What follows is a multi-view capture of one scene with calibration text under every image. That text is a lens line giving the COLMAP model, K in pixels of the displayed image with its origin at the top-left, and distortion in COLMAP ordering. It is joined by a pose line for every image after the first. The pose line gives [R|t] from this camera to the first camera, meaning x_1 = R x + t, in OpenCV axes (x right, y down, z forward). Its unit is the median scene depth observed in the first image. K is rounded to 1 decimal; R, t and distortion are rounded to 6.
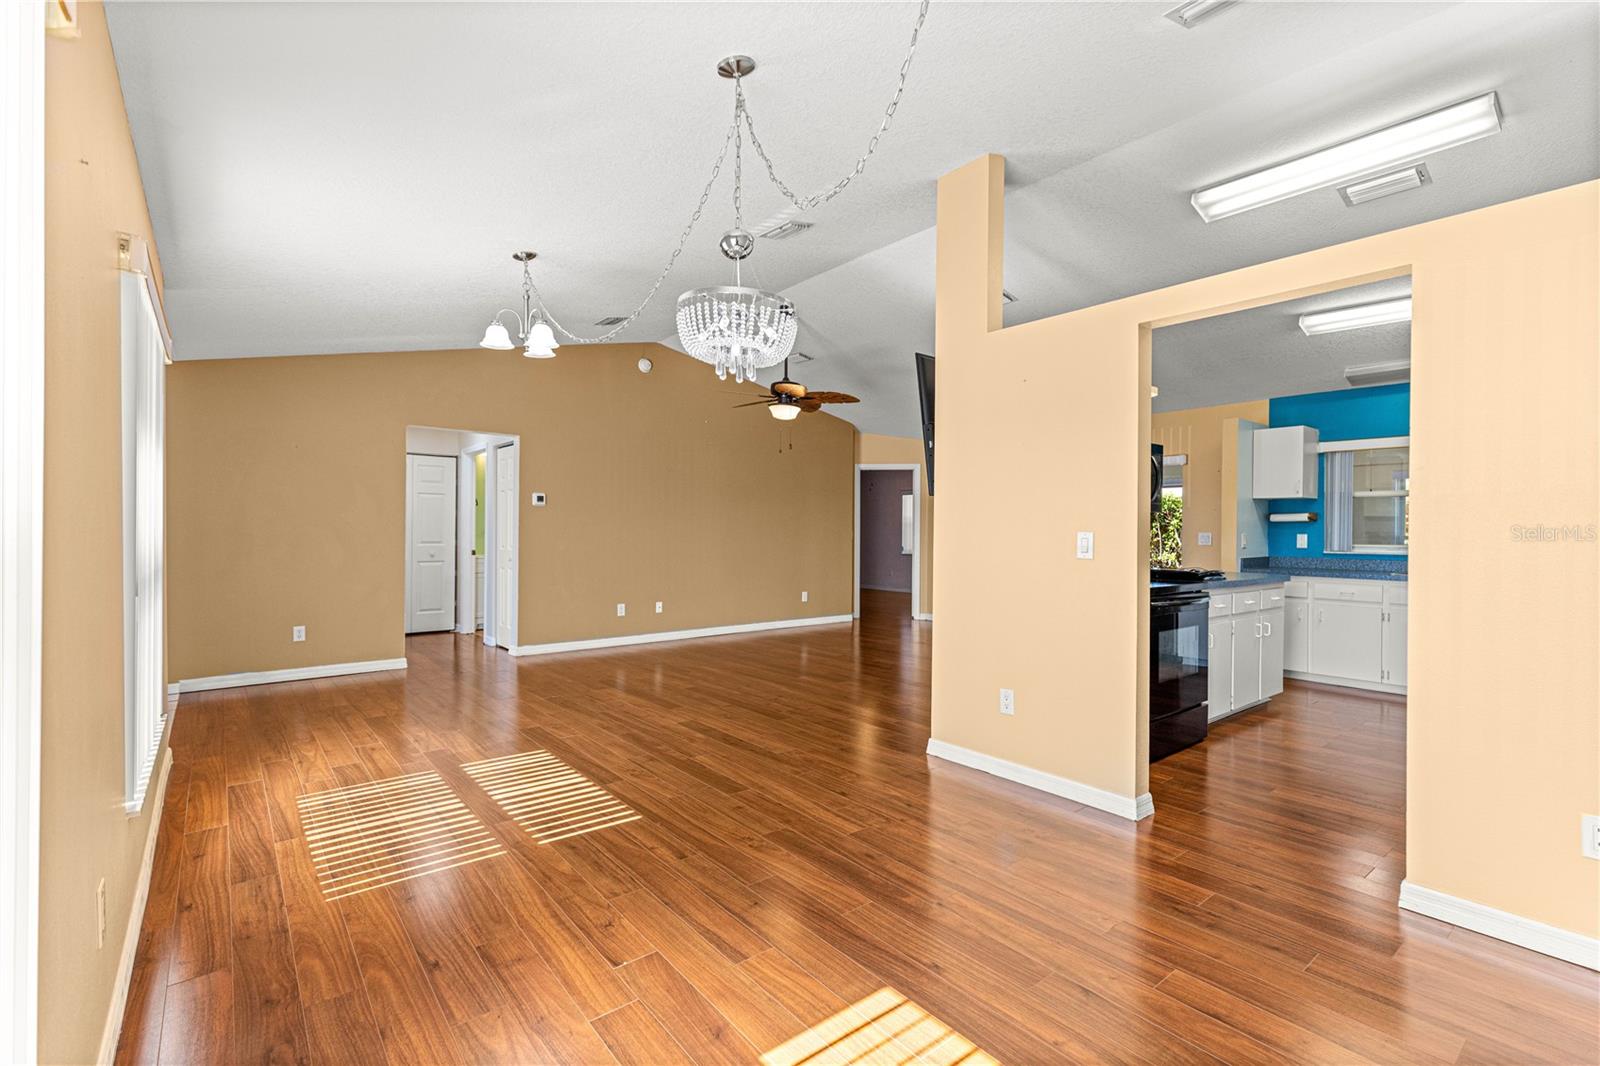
lens RADIAL K [[723.4, 0, 814.8], [0, 723.4, 531.2], [0, 0, 1]] dist [0.003531, -0.000042]
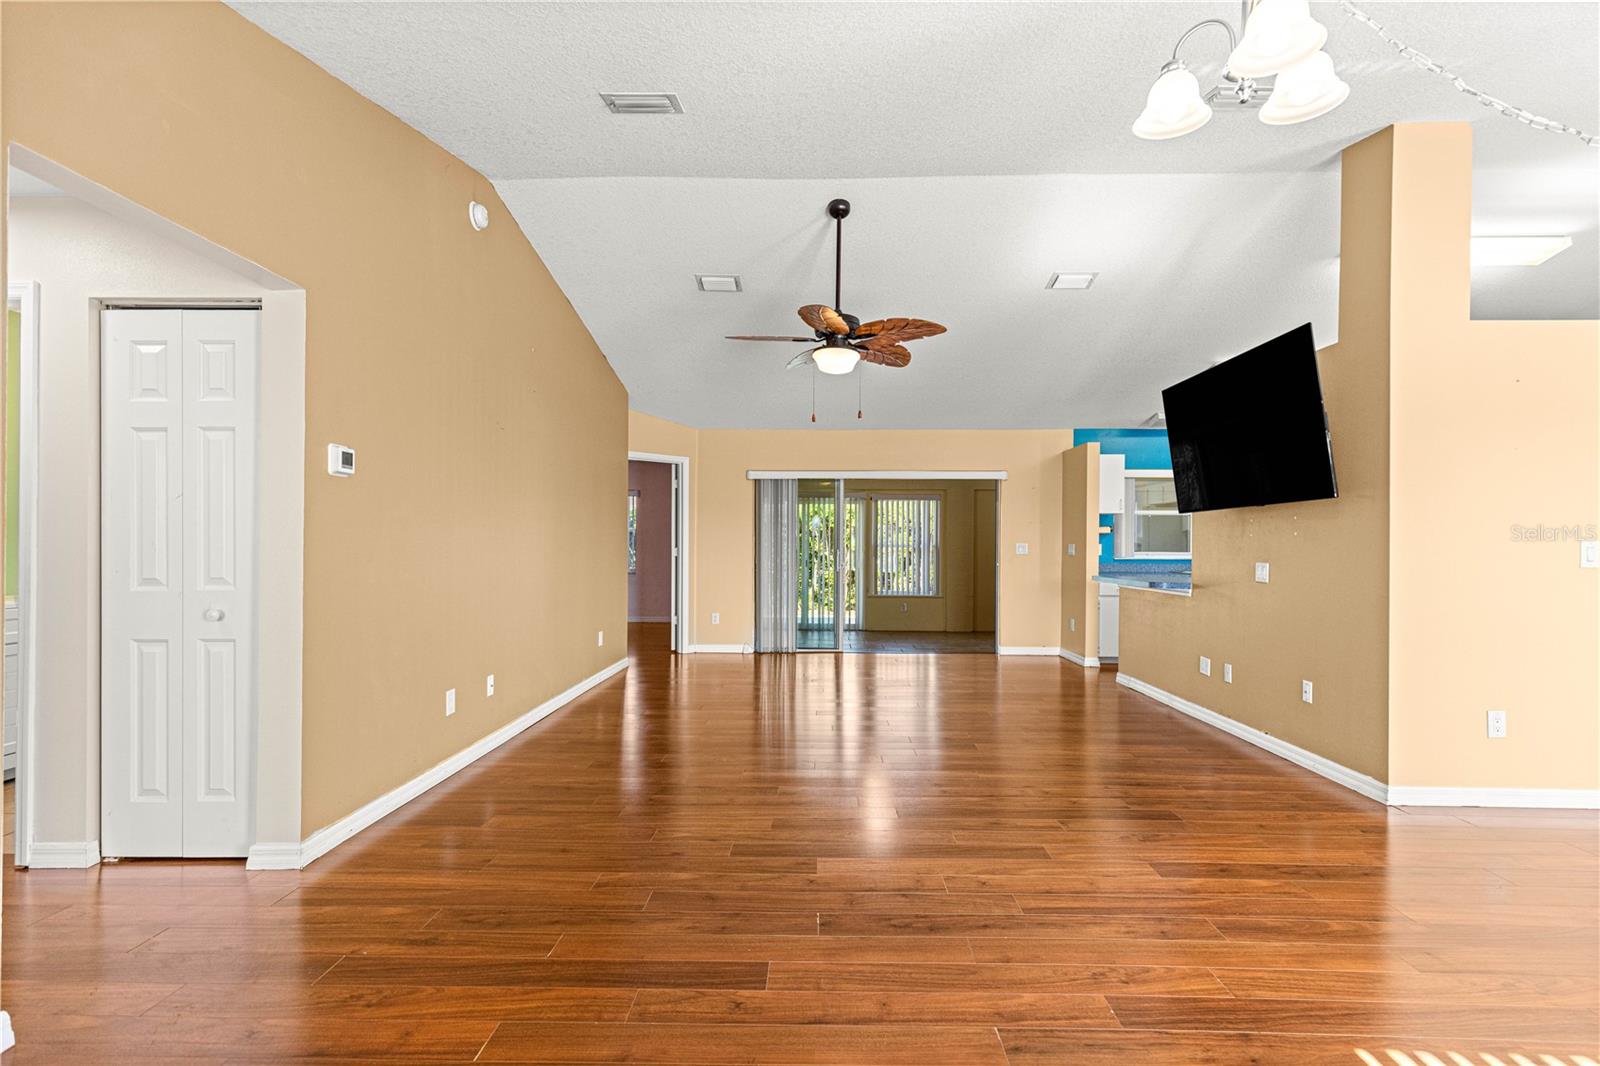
lens RADIAL K [[717.3, 0, 808.7], [0, 717.3, 544.7], [0, 0, 1]] dist [0.007374, -0.001132]
pose [[0.656110, -0.001476, 0.754664, -0.987182], [-0.000273, 0.999998, 0.002192, 0.004246], [-0.754665, -0.001644, 0.656108, 1.037243]]
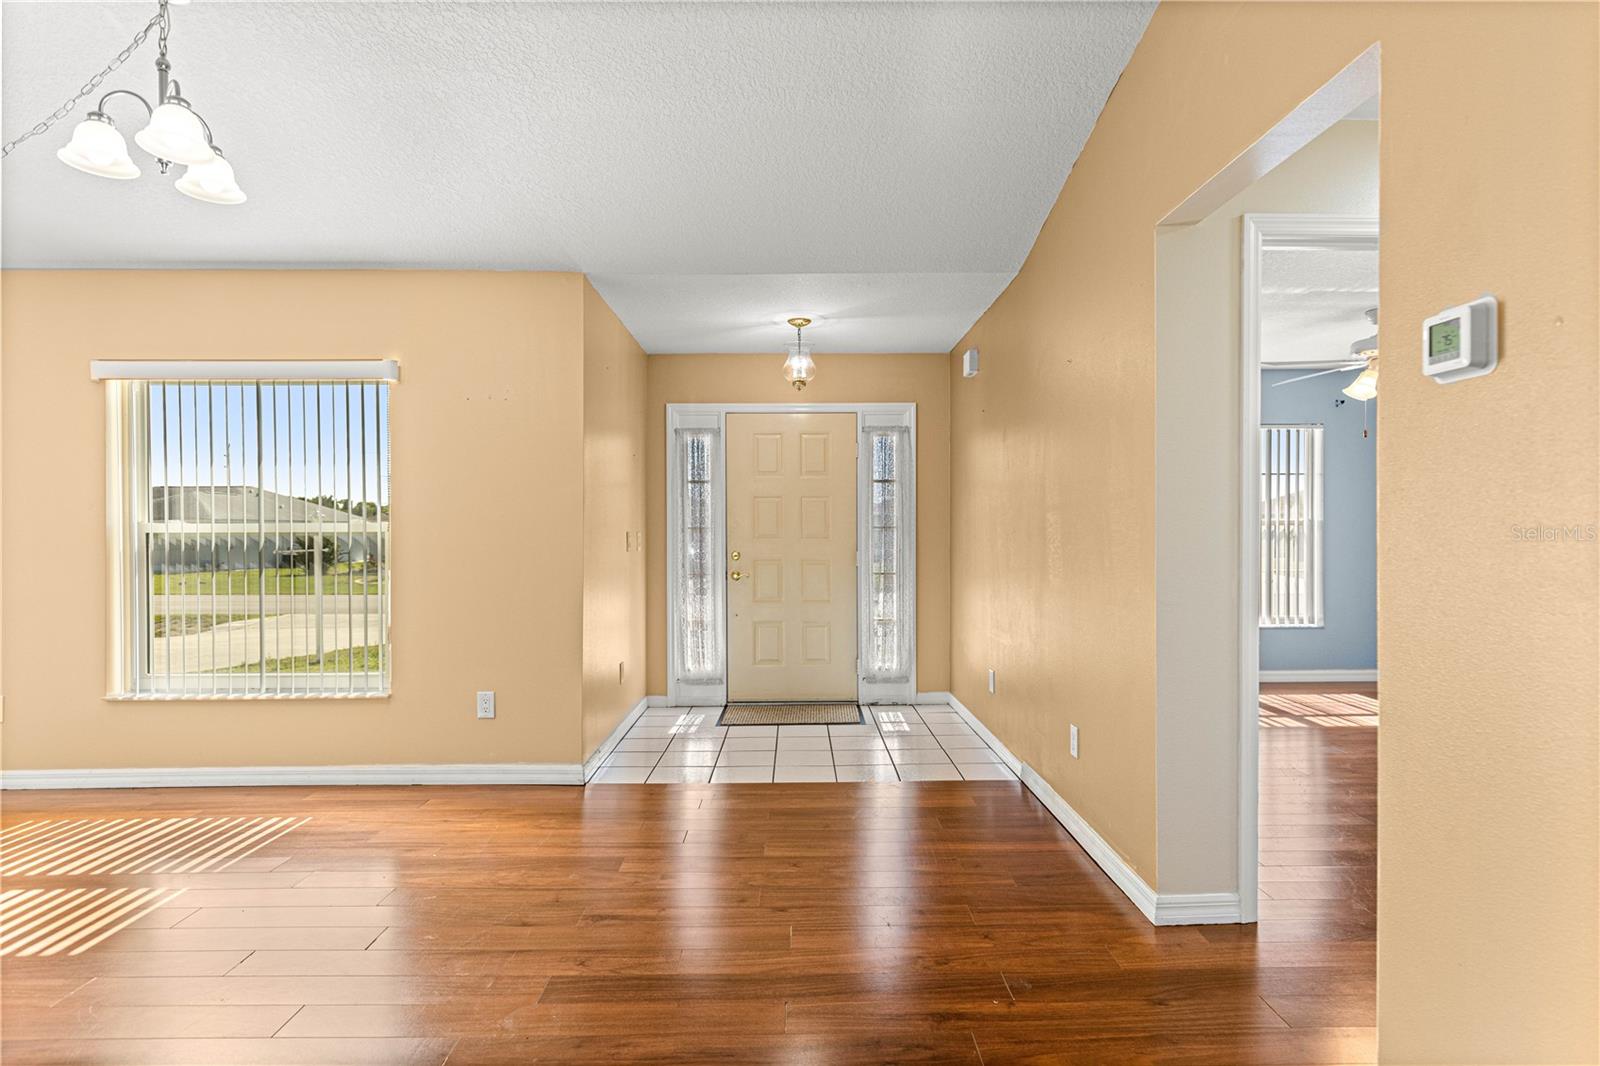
lens RADIAL K [[823.9, 0, 806.4], [0, 823.9, 538.1], [0, 0, 1]] dist [0.002372, -0.000772]
pose [[-0.628521, 0.006001, -0.777770, -0.261060], [-0.000033, 0.999970, 0.007742, -0.000685], [0.777793, 0.004892, -0.628502, 1.930364]]
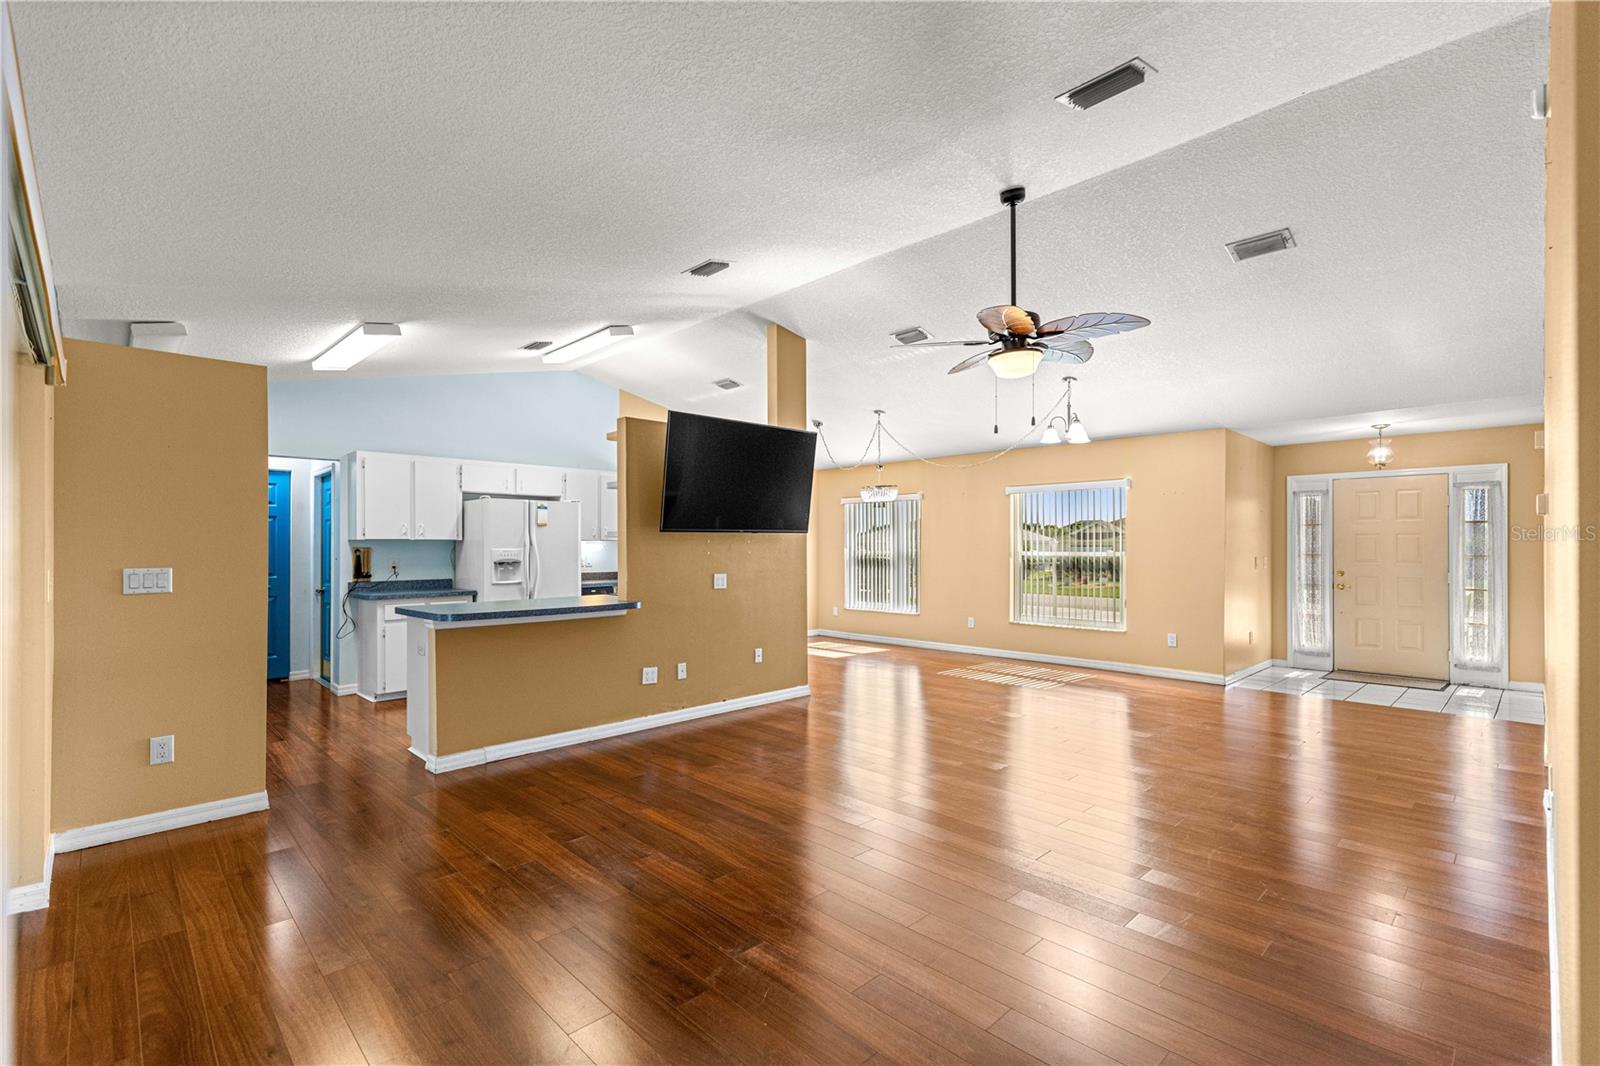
lens RADIAL K [[714.3, 0, 802.5], [0, 714.3, 541.5], [0, 0, 1]] dist [0.000512, -0.000558]
pose [[-0.997191, -0.006435, -0.074624, 0.316132], [-0.005973, 0.999962, -0.006401, -0.024906], [0.074662, -0.005938, -0.997191, 2.793511]]
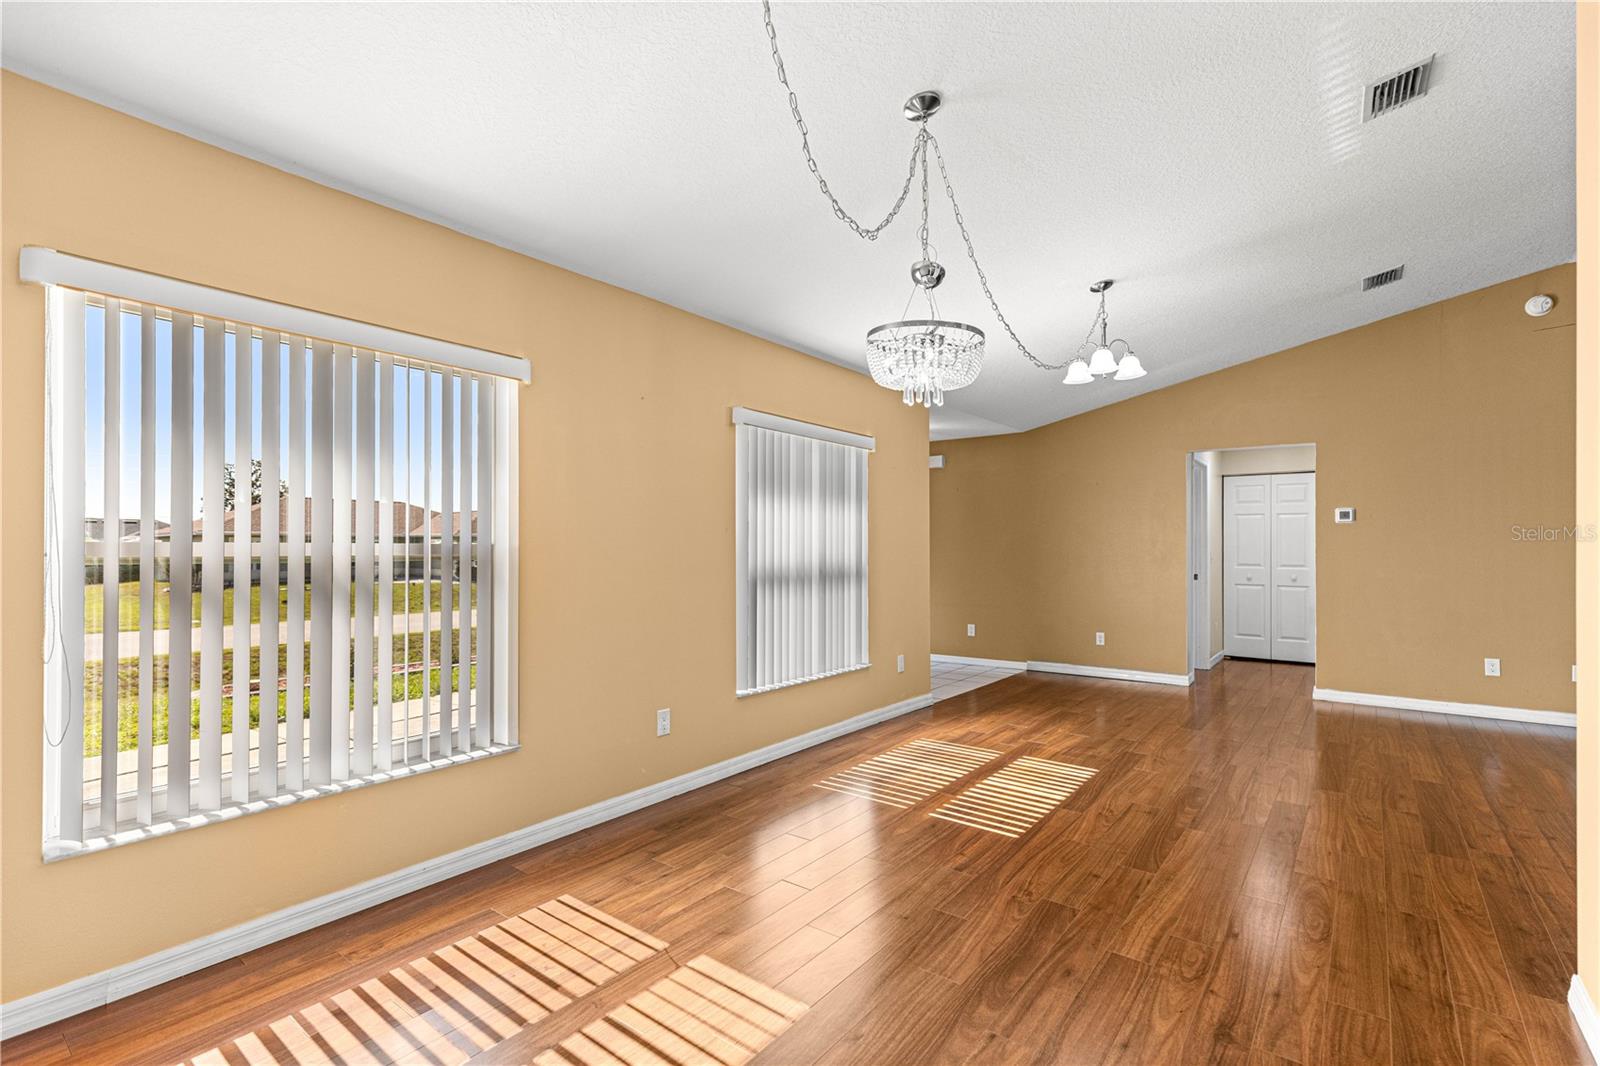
lens RADIAL K [[726.4, 0, 801.5], [0, 726.4, 541.2], [0, 0, 1]] dist [0.002243, 0.000269]
pose [[0.213941, -0.015414, -0.976725, 0.579573], [-0.001422, 0.999870, -0.016091, -0.000863], [0.976846, 0.004832, 0.213891, 0.408905]]
